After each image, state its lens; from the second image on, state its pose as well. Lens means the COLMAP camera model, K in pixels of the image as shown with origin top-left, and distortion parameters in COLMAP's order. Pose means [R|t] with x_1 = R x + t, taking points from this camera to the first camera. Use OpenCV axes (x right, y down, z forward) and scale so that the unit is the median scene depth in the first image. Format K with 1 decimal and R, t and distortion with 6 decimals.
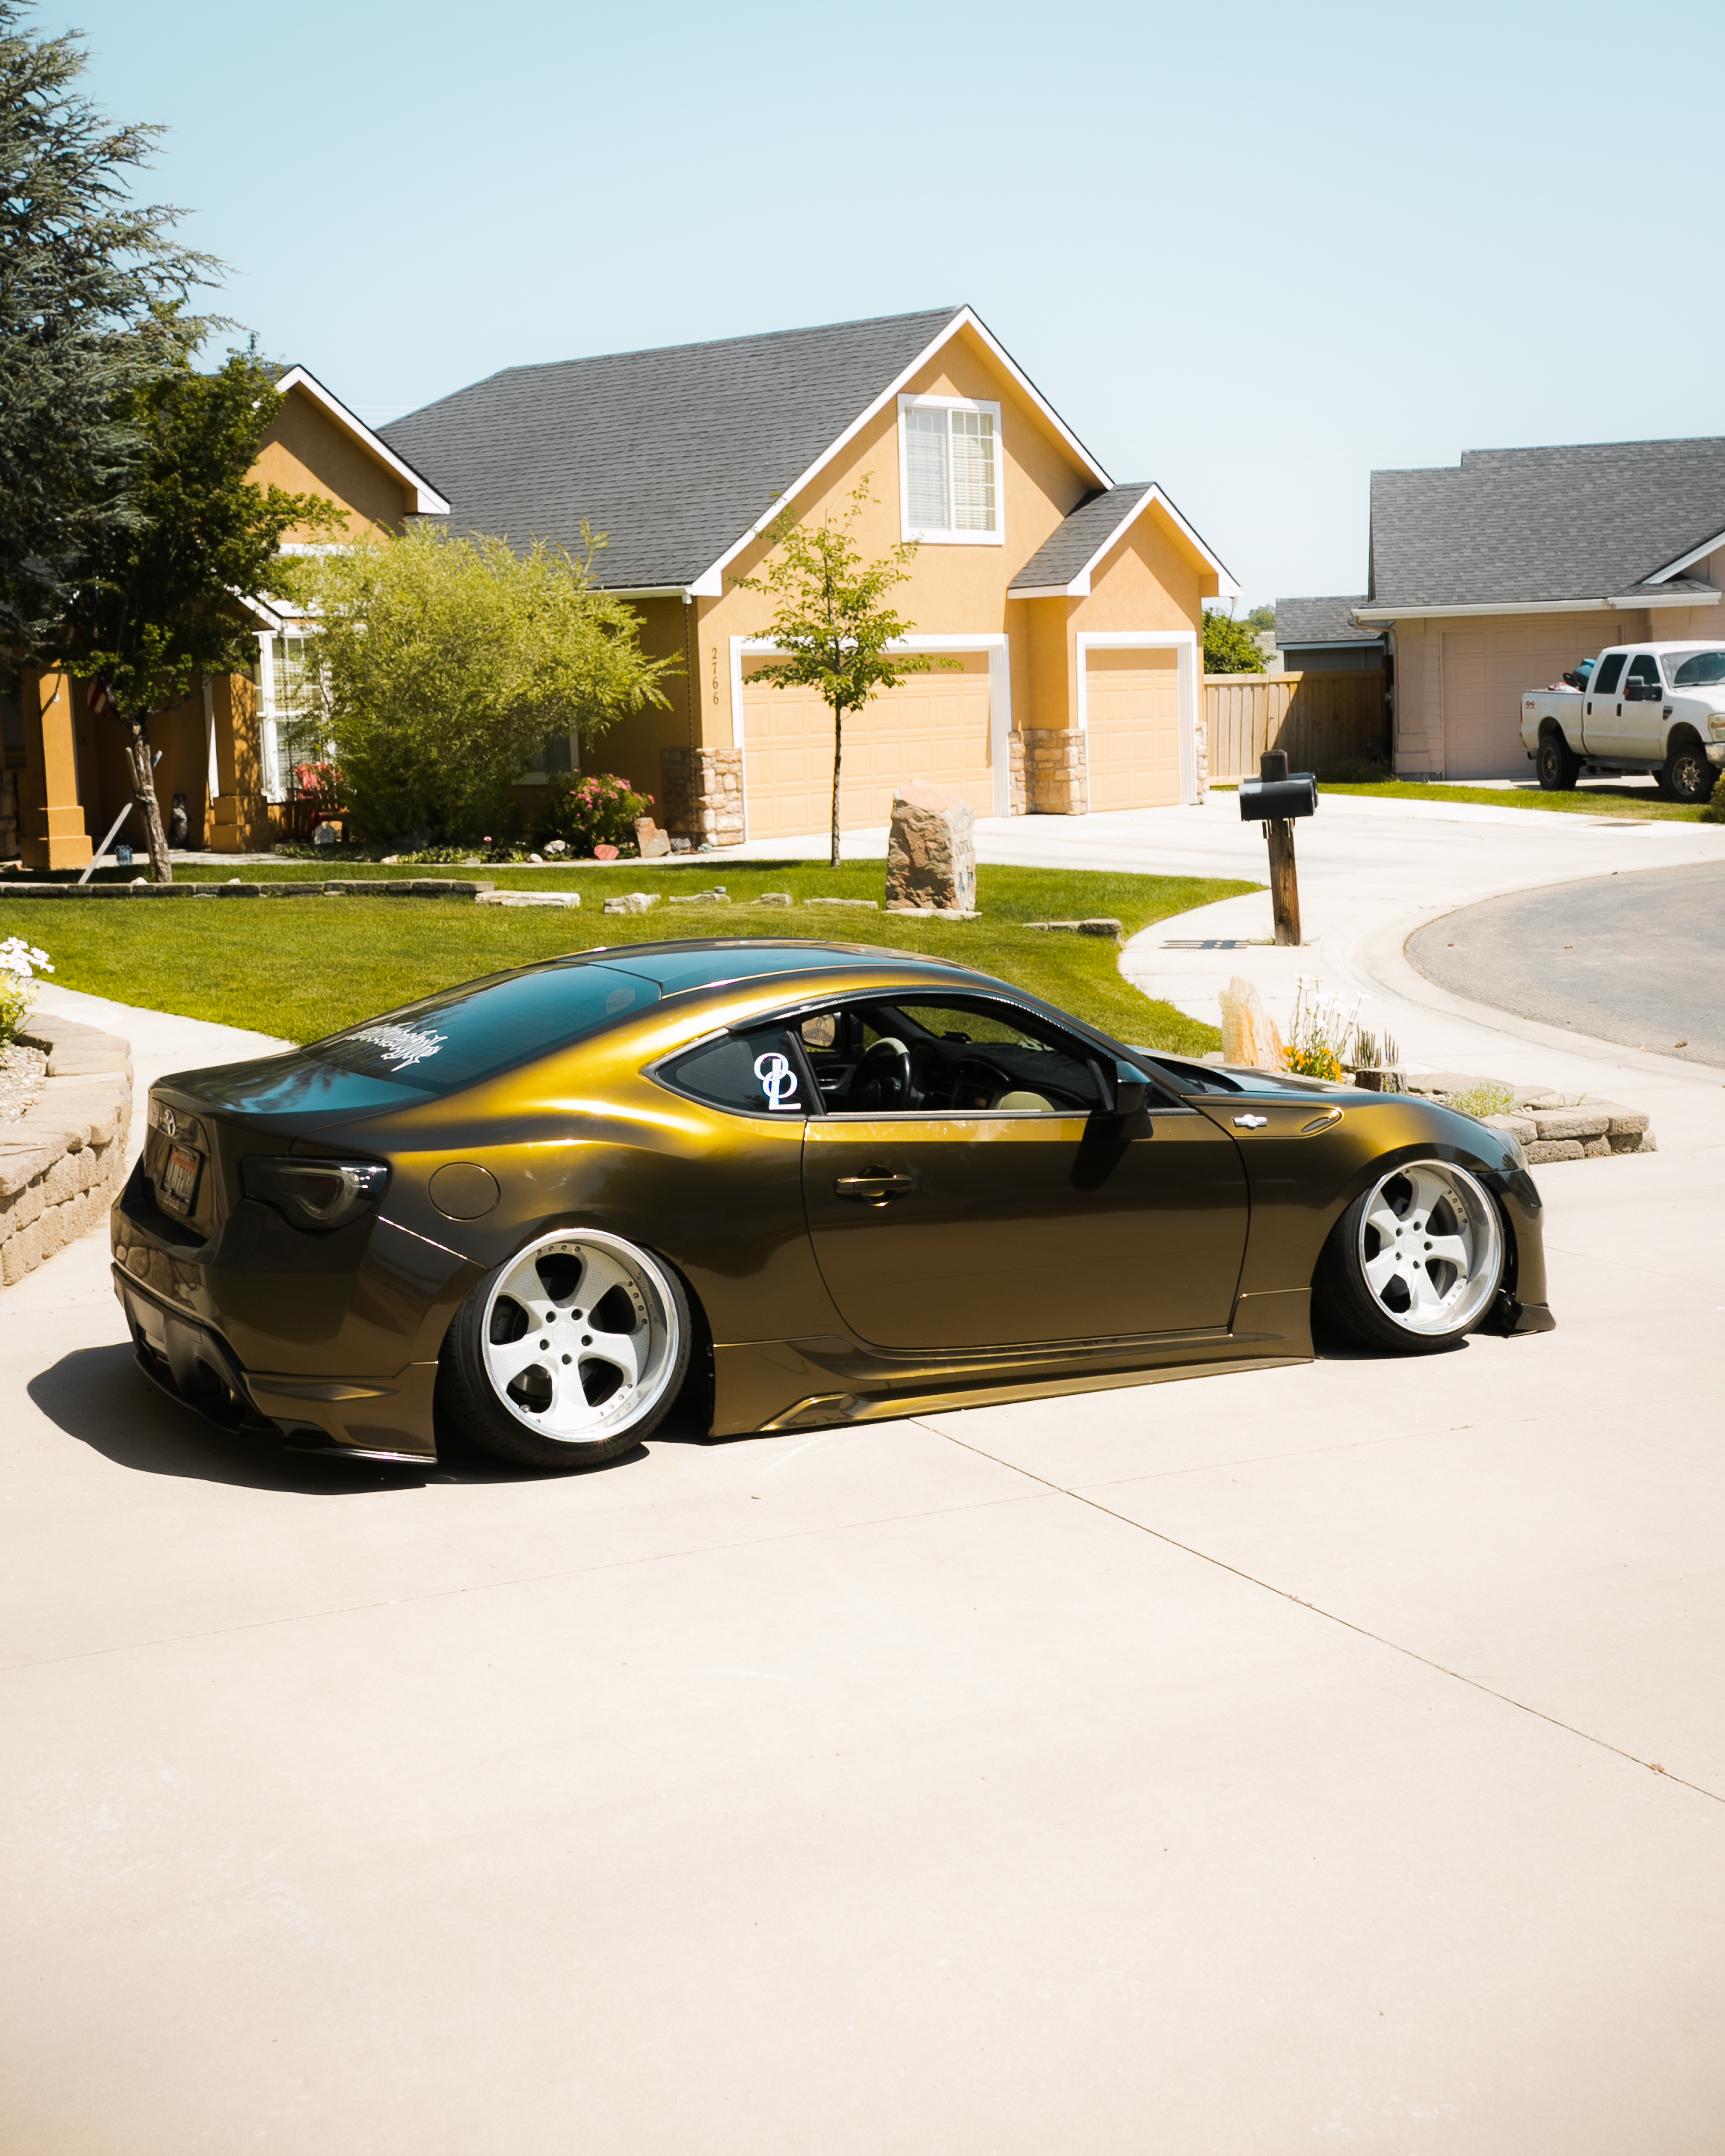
lens RADIAL K [[2908.8, 0, 902.4], [0, 2908.8, 1049.8], [0, 0, 1]] dist [0.053308, 0.321713]
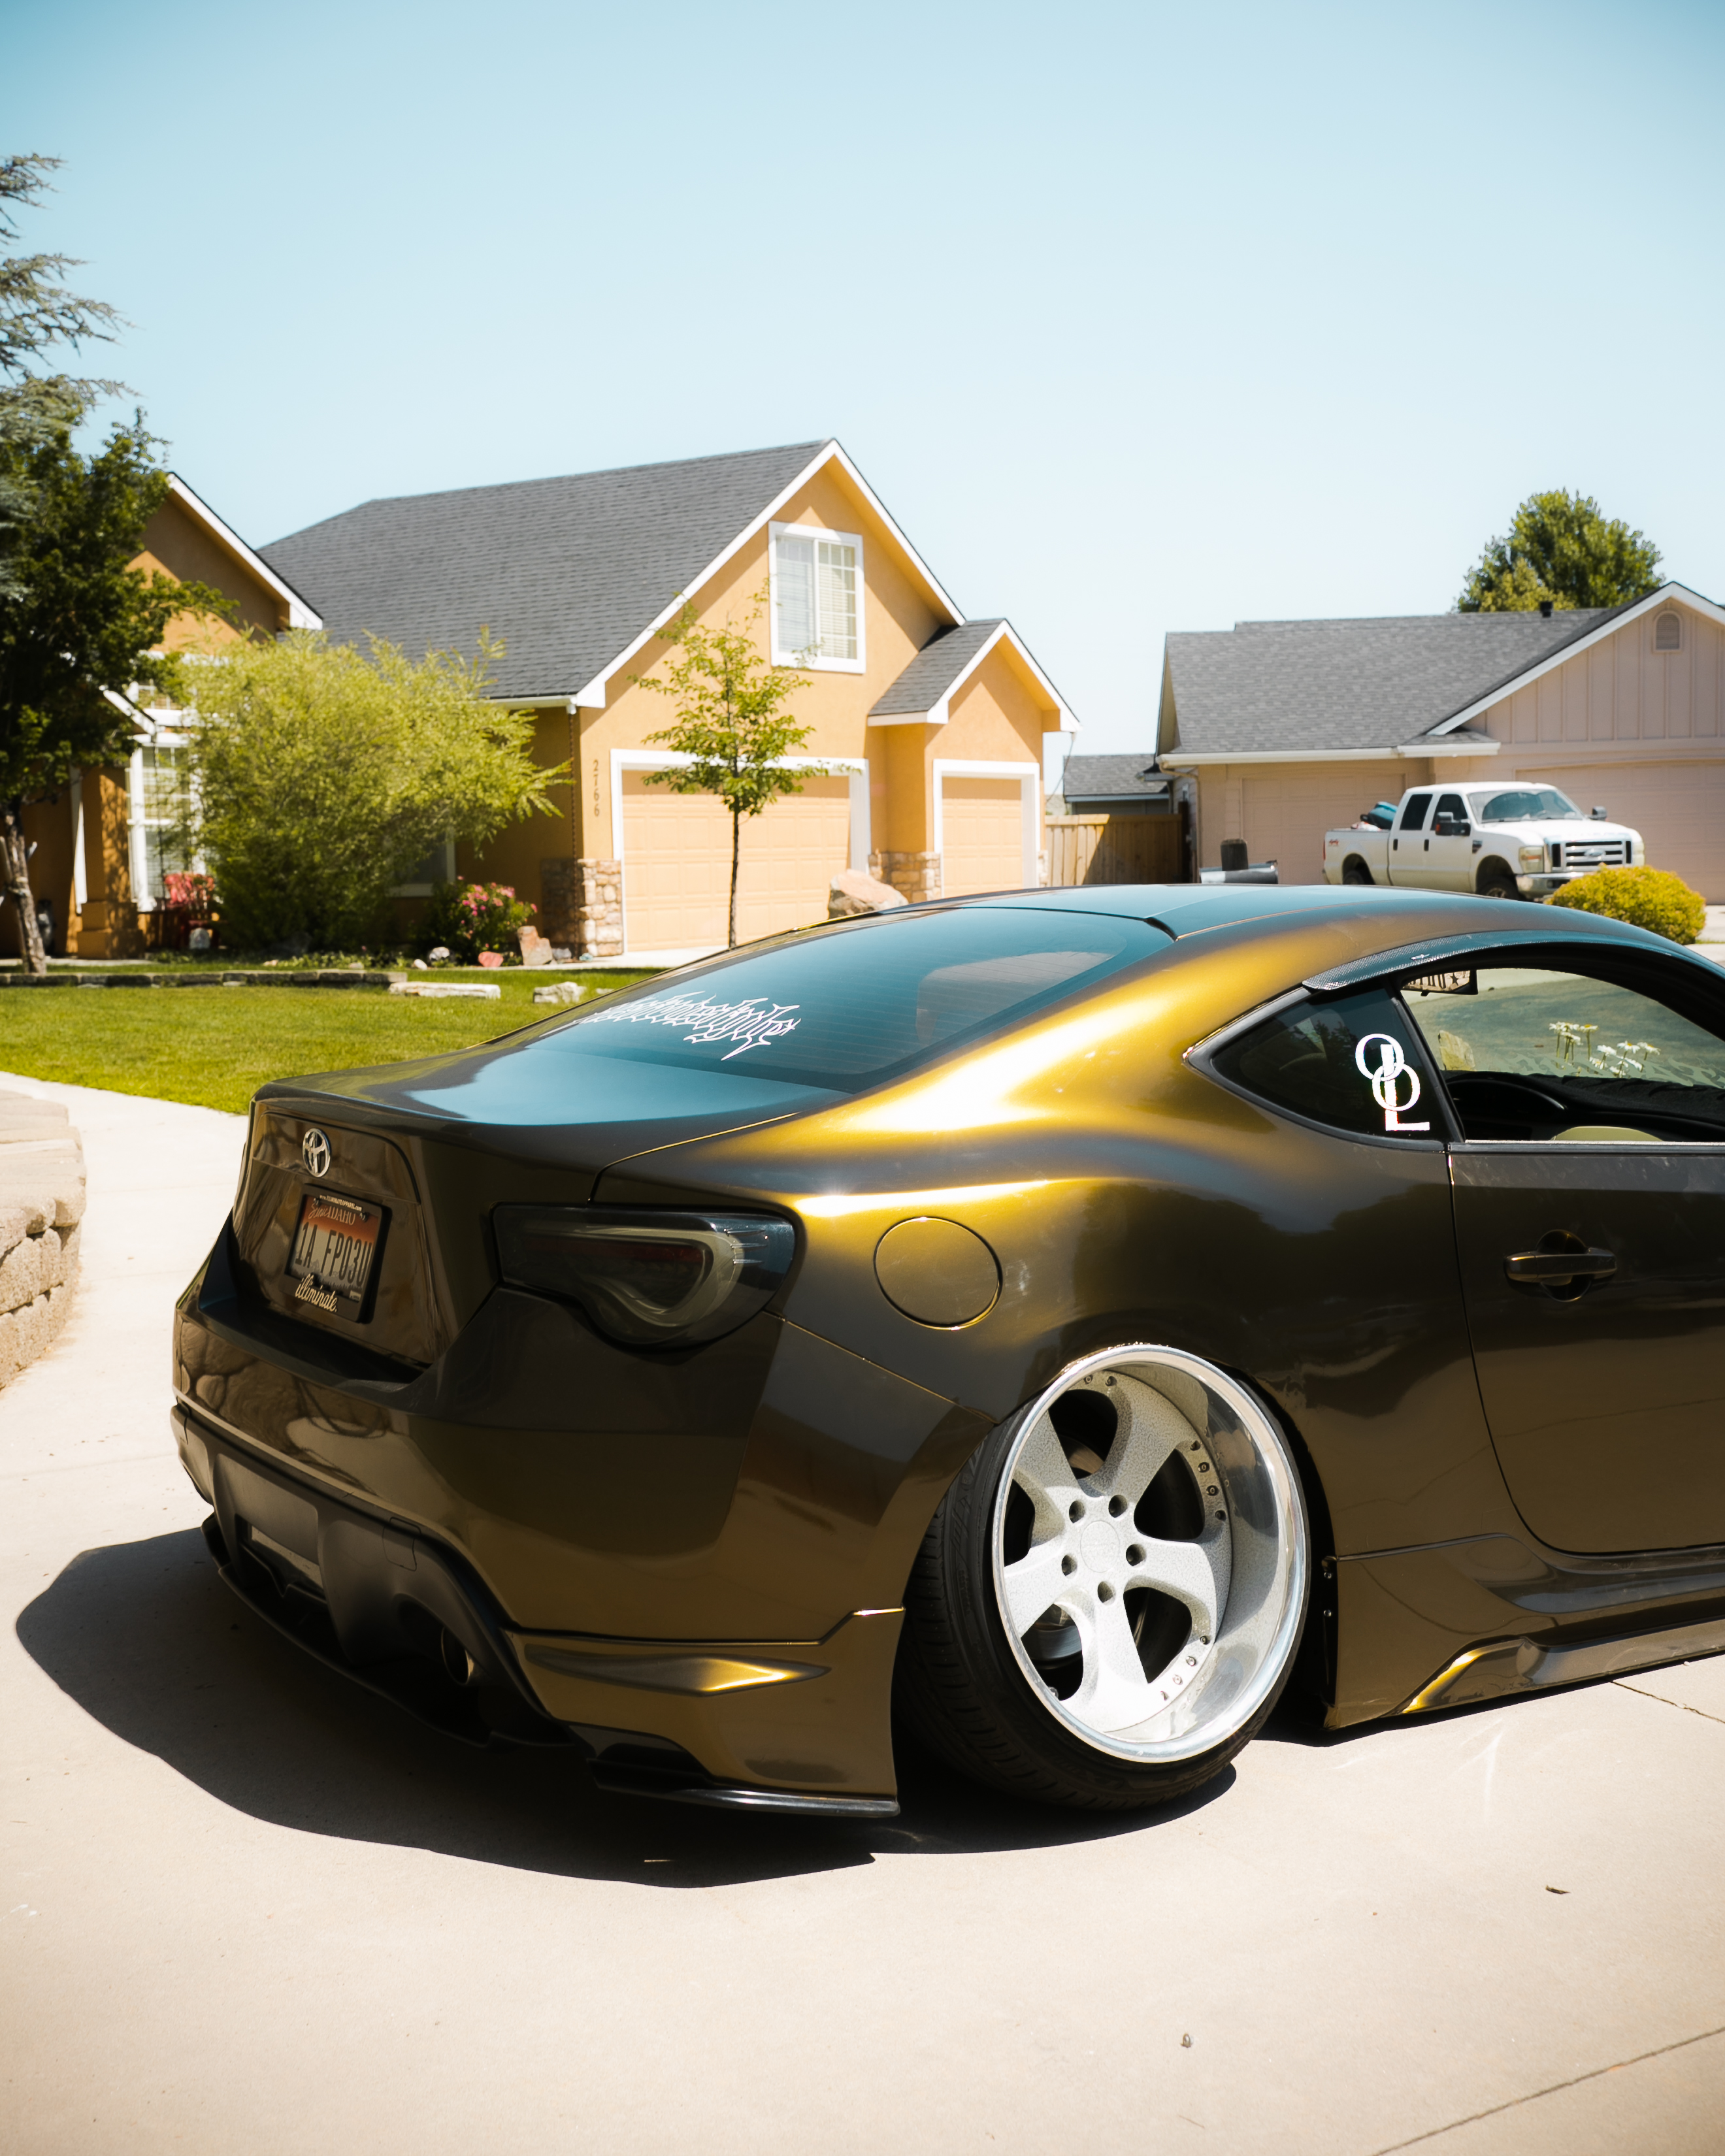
lens RADIAL K [[2510.8, 0, 862.5], [0, 2510.8, 1078.0], [0, 0, 1]] dist [0.088177, 0.167402]
pose [[0.996251, 0.003322, 0.086447, -0.049263], [0.000235, 0.999155, -0.041111, 0.007891], [-0.086511, 0.040977, 0.995408, 0.135010]]
